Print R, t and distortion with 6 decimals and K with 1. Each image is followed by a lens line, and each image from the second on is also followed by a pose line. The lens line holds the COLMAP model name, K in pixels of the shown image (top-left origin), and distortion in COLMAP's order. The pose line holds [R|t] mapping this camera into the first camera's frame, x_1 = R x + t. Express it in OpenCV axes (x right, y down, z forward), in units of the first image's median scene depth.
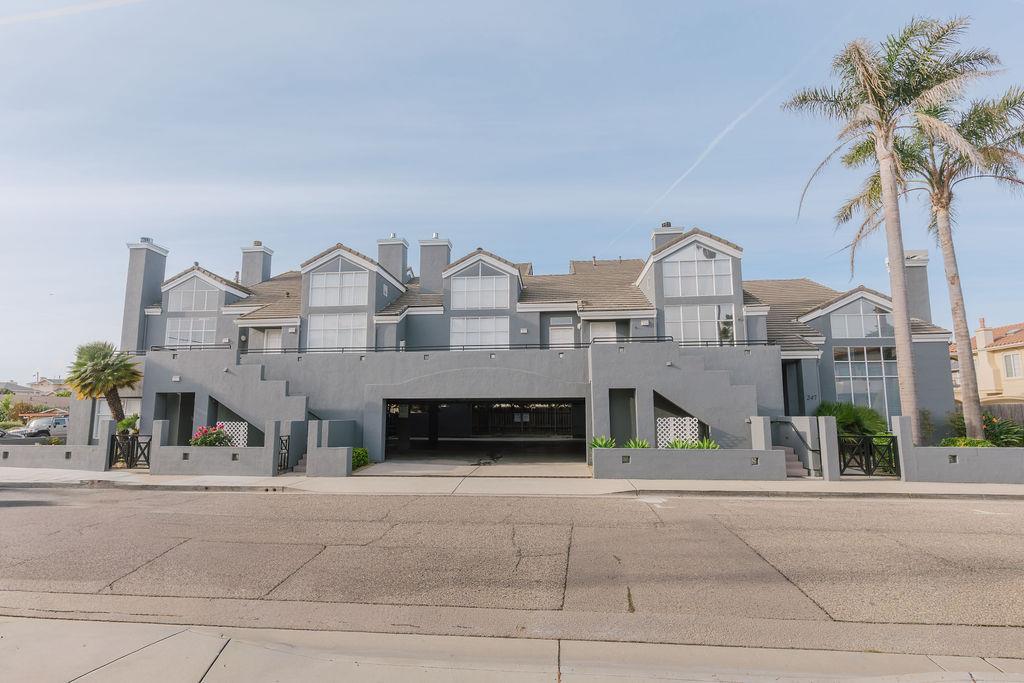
lens RADIAL K [[499.7, 0, 508.7], [0, 499.7, 348.1], [0, 0, 1]] dist [0.013841, 0.001520]
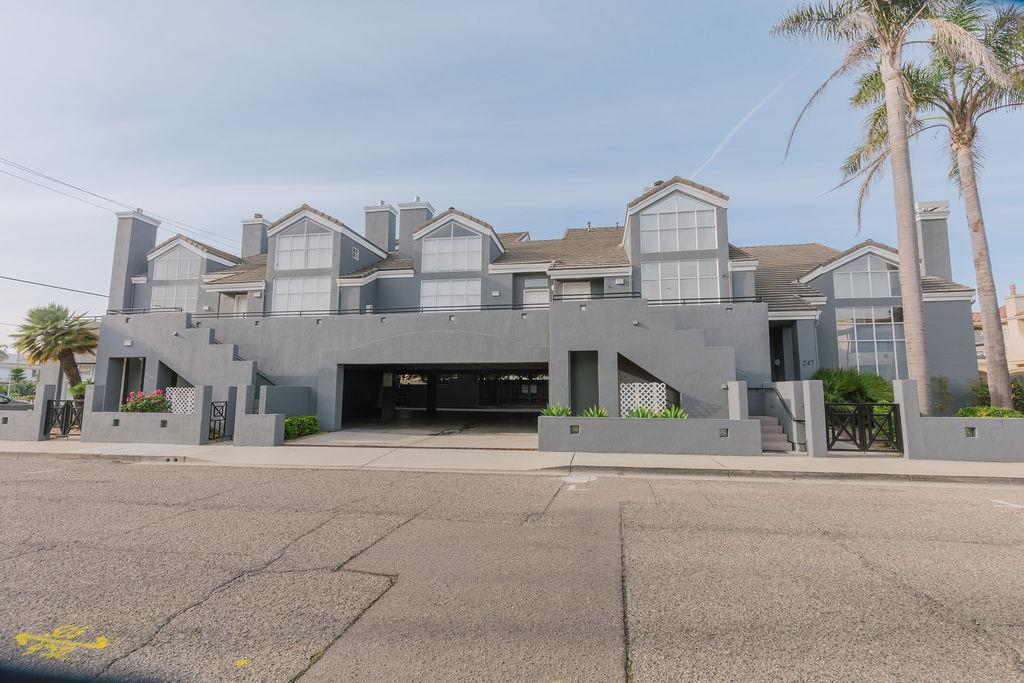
lens RADIAL K [[463.7, 0, 517.4], [0, 463.7, 332.3], [0, 0, 1]] dist [0.015226, -0.000741]
pose [[0.998236, -0.003534, -0.059271, 0.140571], [0.004114, 0.999945, 0.009682, 0.034693], [0.059234, -0.009909, 0.998195, 0.146116]]
